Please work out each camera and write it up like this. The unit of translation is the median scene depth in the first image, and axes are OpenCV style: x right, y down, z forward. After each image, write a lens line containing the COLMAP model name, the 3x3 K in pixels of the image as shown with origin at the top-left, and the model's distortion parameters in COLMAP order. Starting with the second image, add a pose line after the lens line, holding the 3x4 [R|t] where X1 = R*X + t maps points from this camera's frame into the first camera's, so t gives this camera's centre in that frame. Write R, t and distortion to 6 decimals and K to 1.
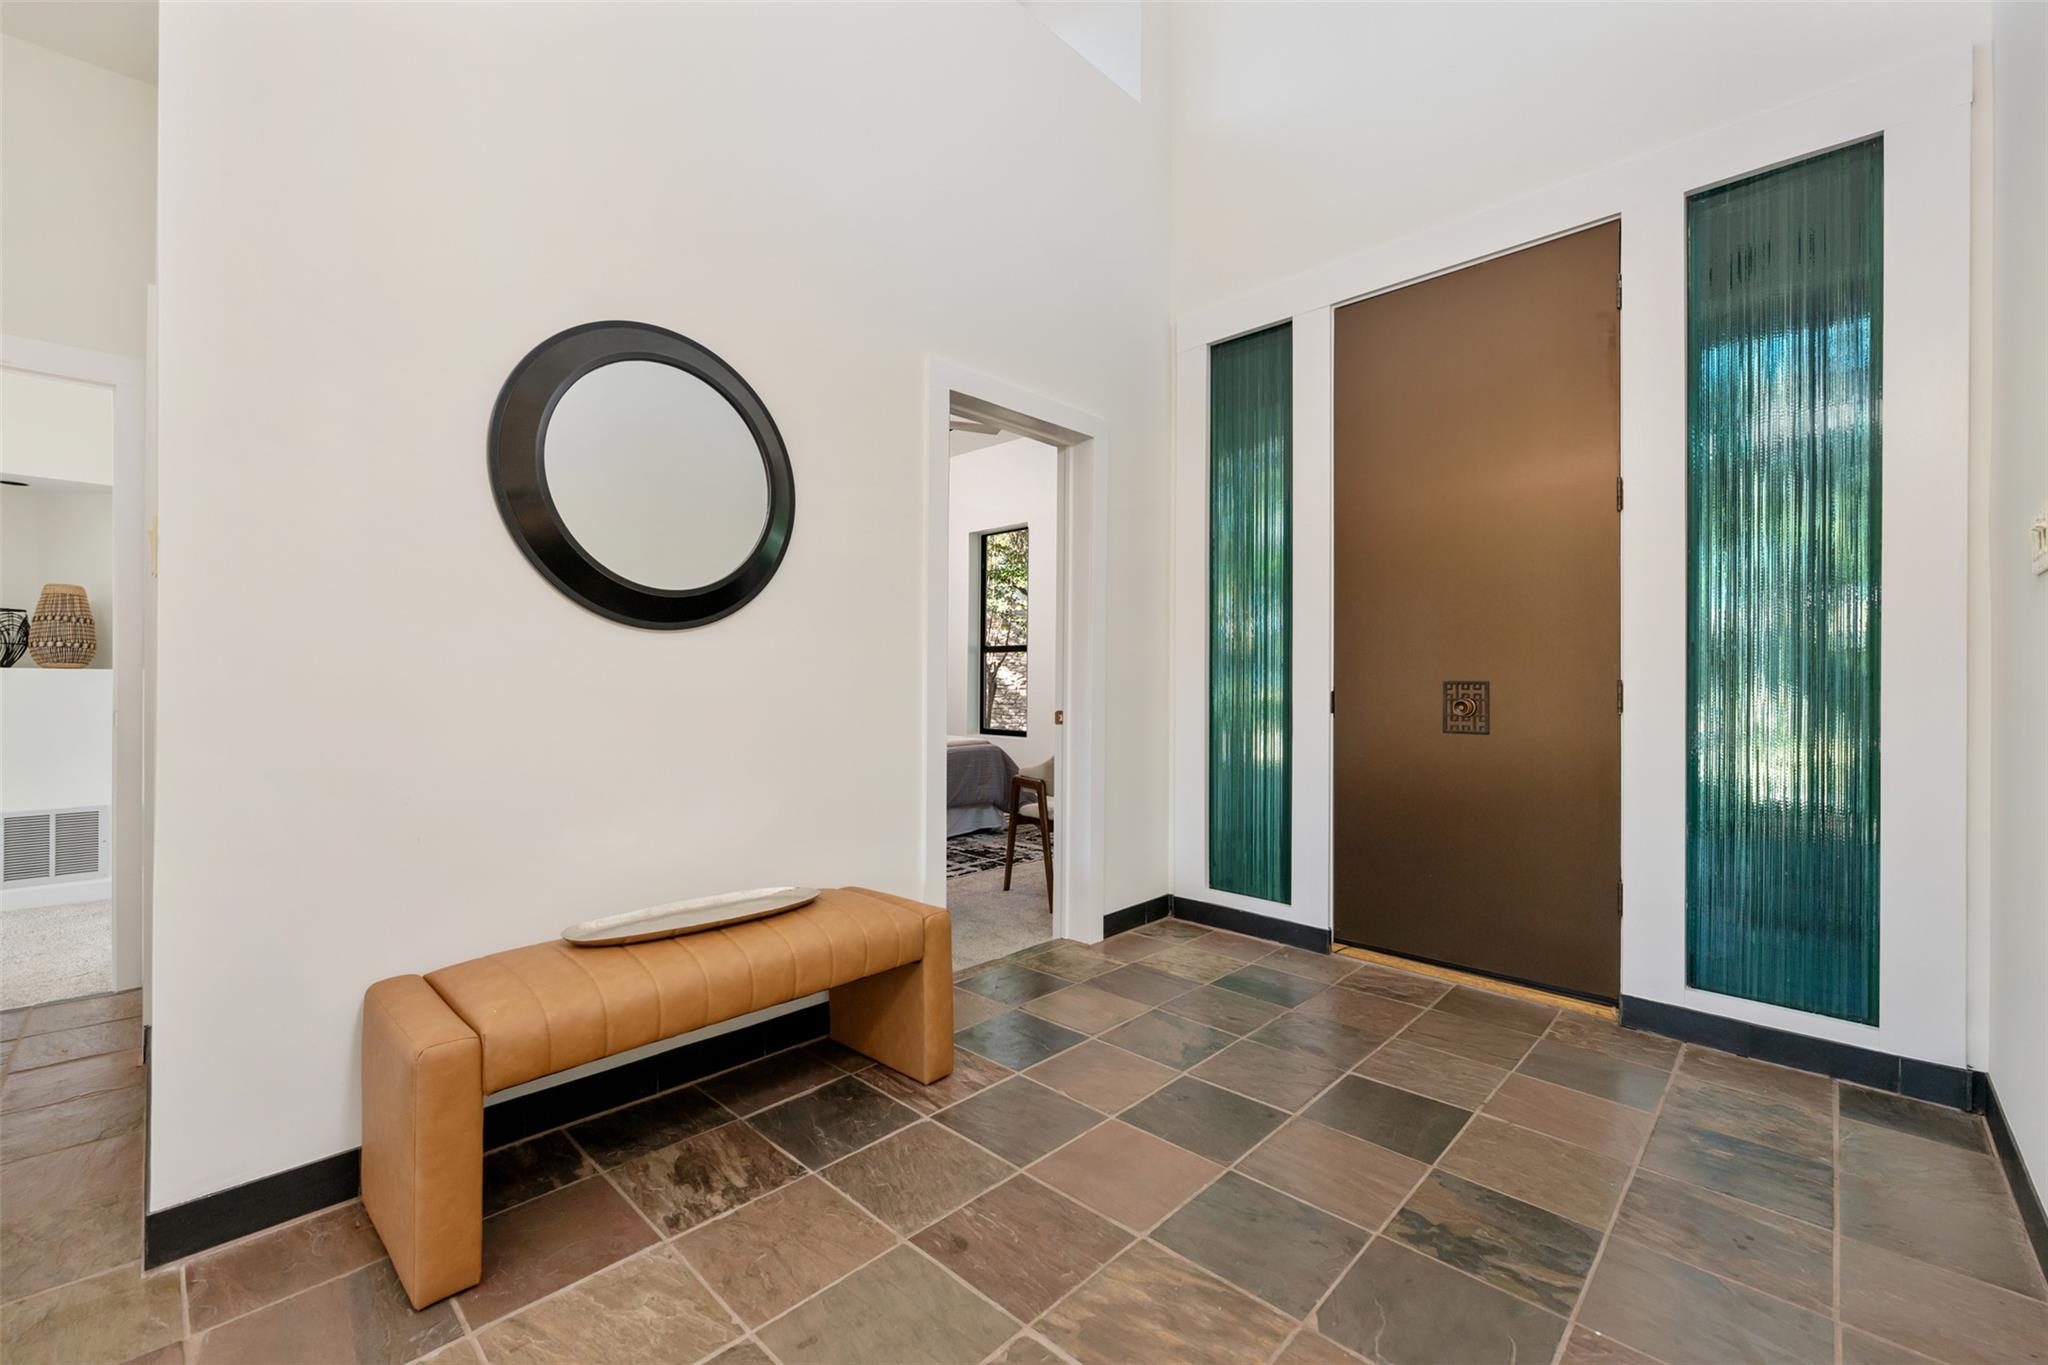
lens RADIAL K [[853.0, 0, 1026.8], [0, 853.0, 675.5], [0, 0, 1]] dist [-0.001469, -0.000702]
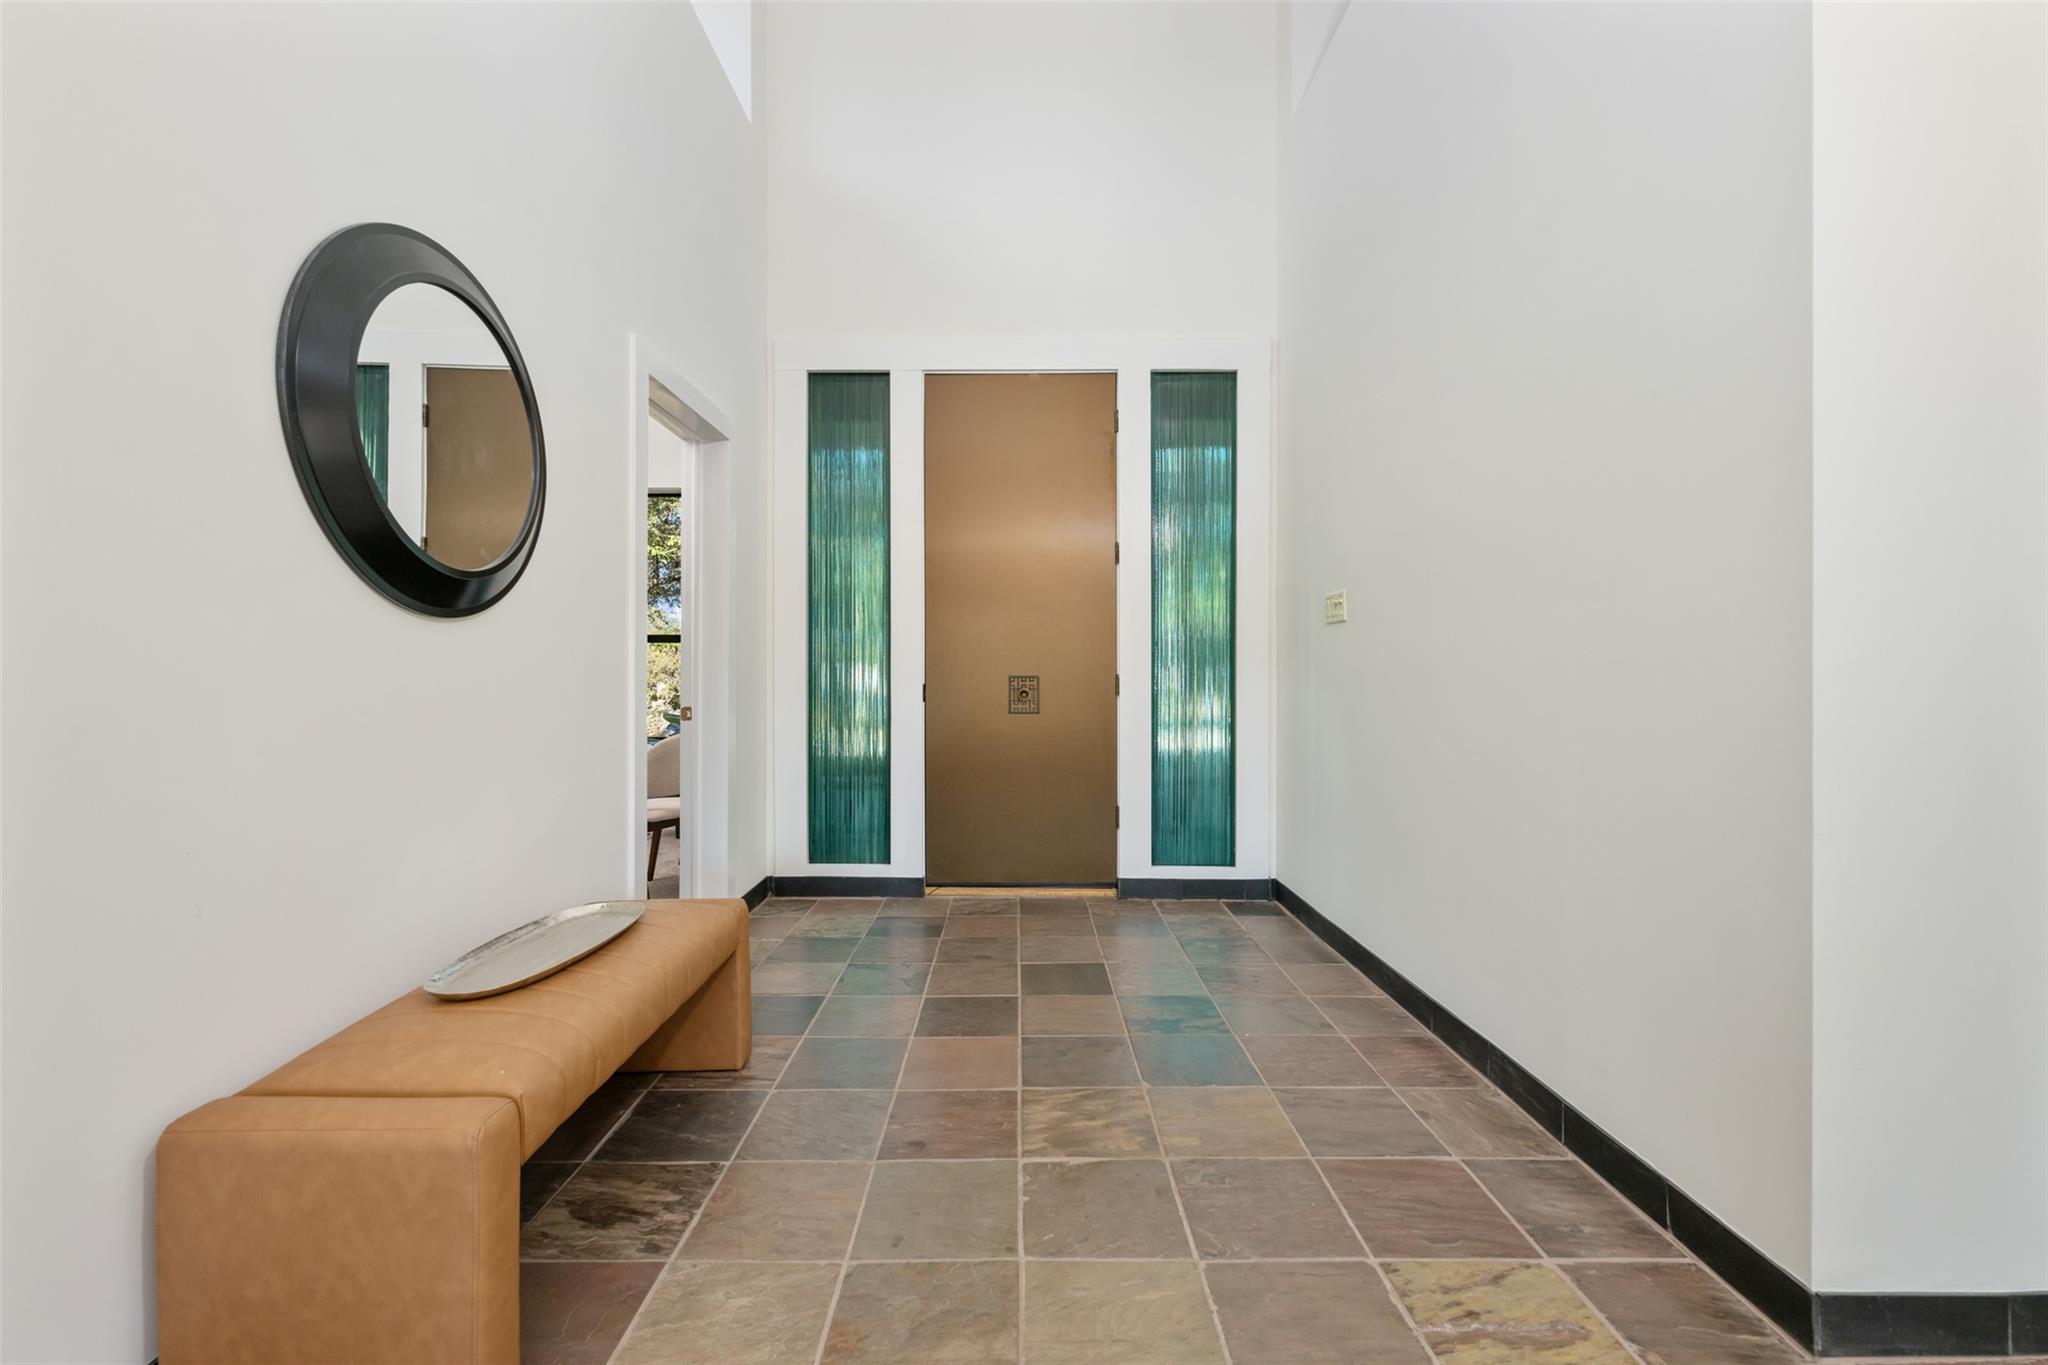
lens RADIAL K [[853.0, 0, 1026.8], [0, 853.0, 675.5], [0, 0, 1]] dist [-0.001469, -0.000702]
pose [[0.711968, -0.004275, 0.702199, -0.538402], [-0.001009, 0.999974, 0.007111, -0.003487], [-0.702211, -0.005771, 0.711945, 0.023560]]
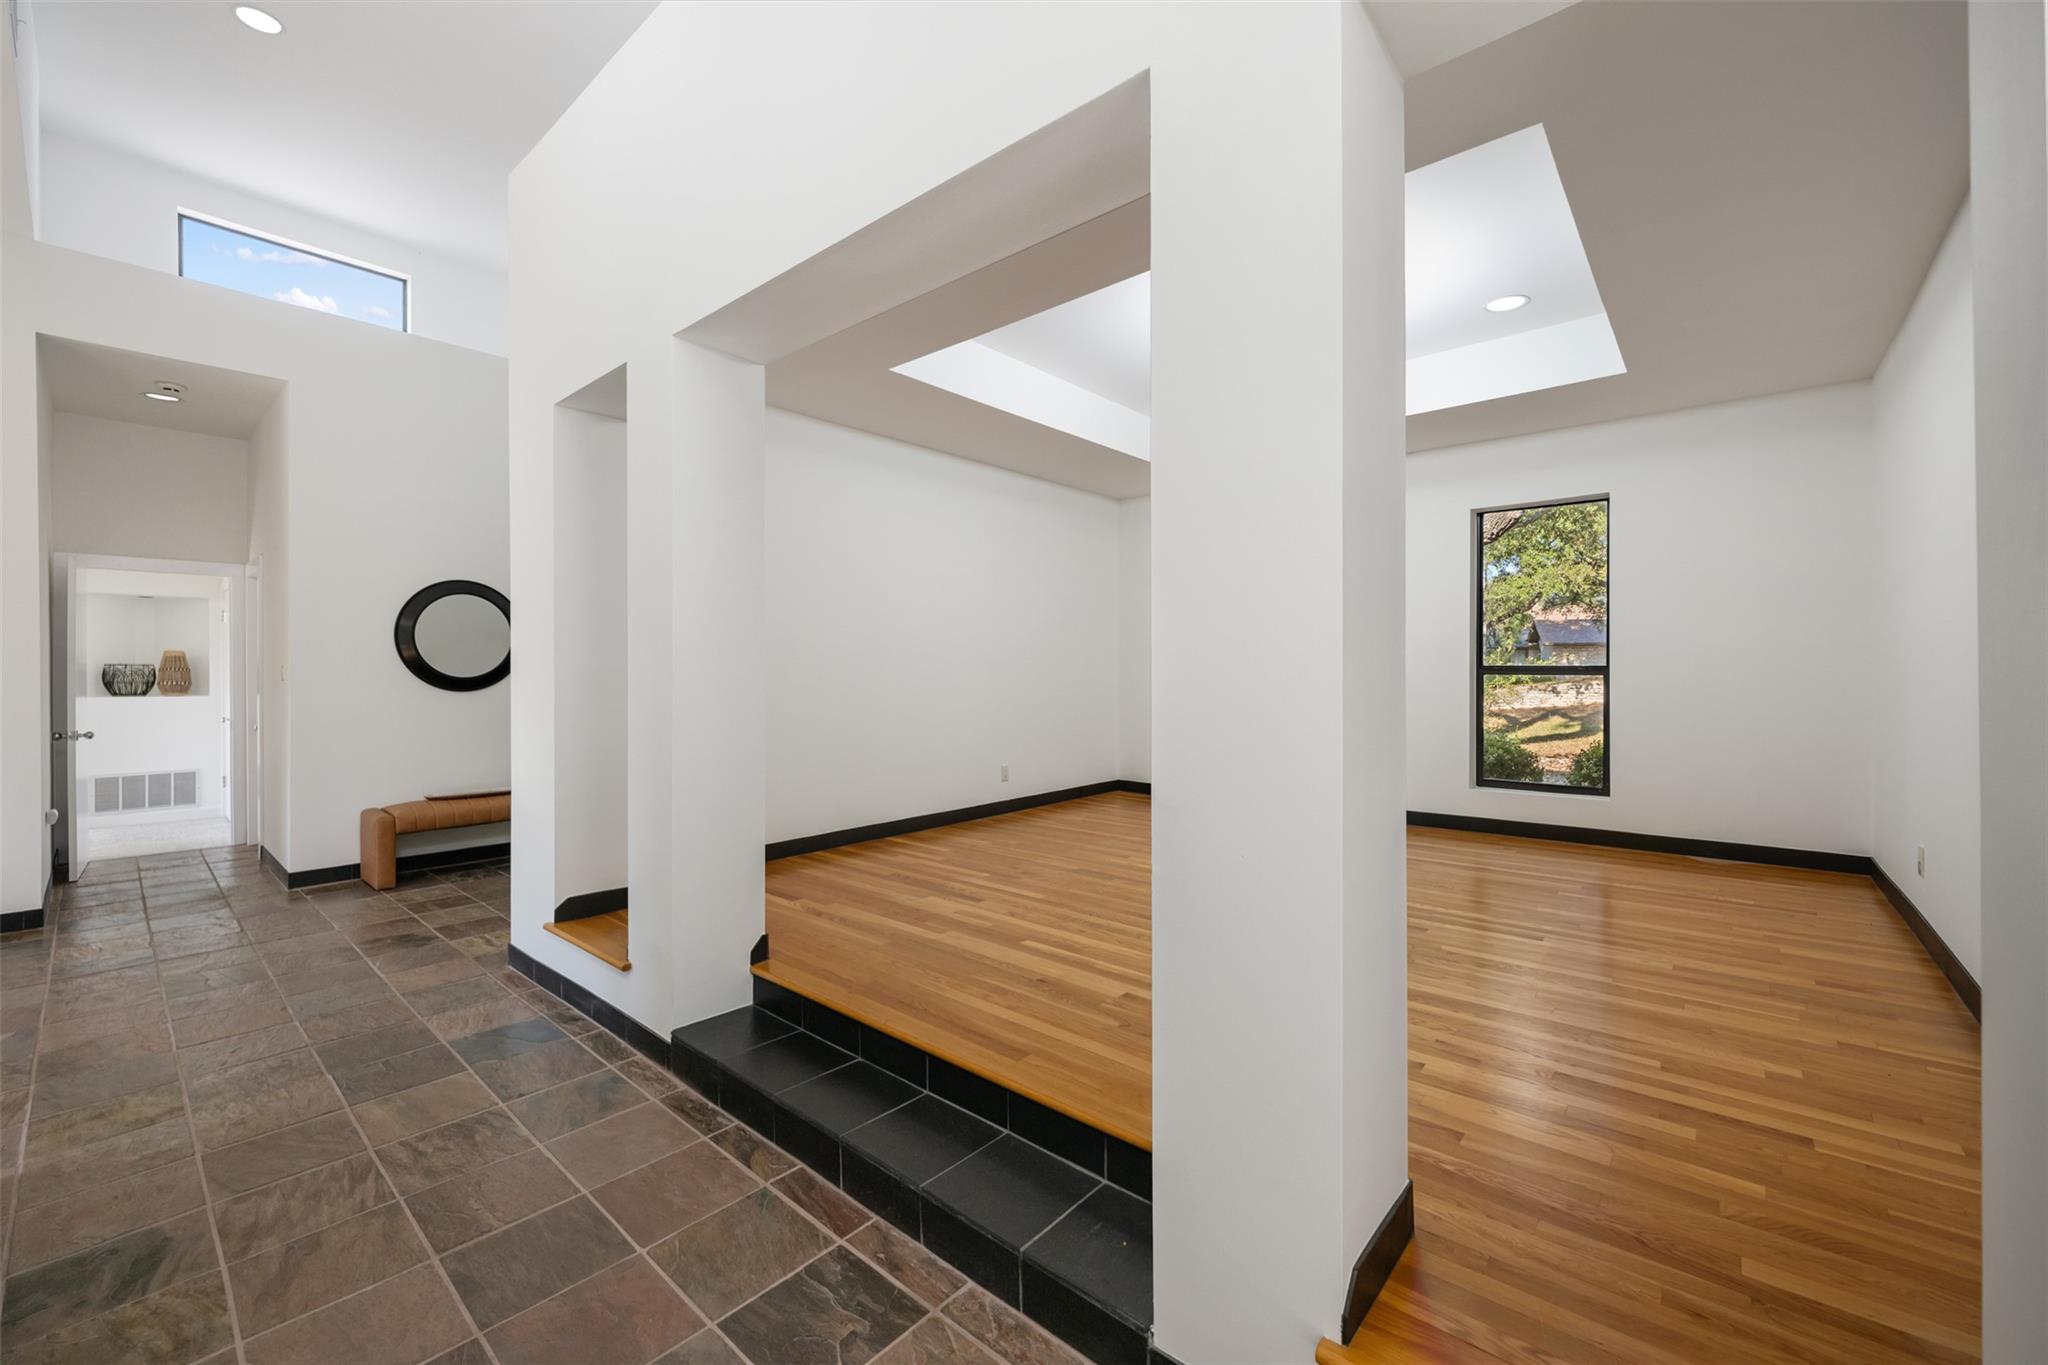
lens RADIAL K [[810.2, 0, 1024.0], [0, 810.2, 682.5], [0, 0, 1]] dist [-0.000542, -0.000151]
pose [[0.998403, -0.011346, 0.055350, 1.079408], [0.010501, 0.999824, 0.015542, -0.076272], [-0.055517, -0.014936, 0.998346, -1.499848]]
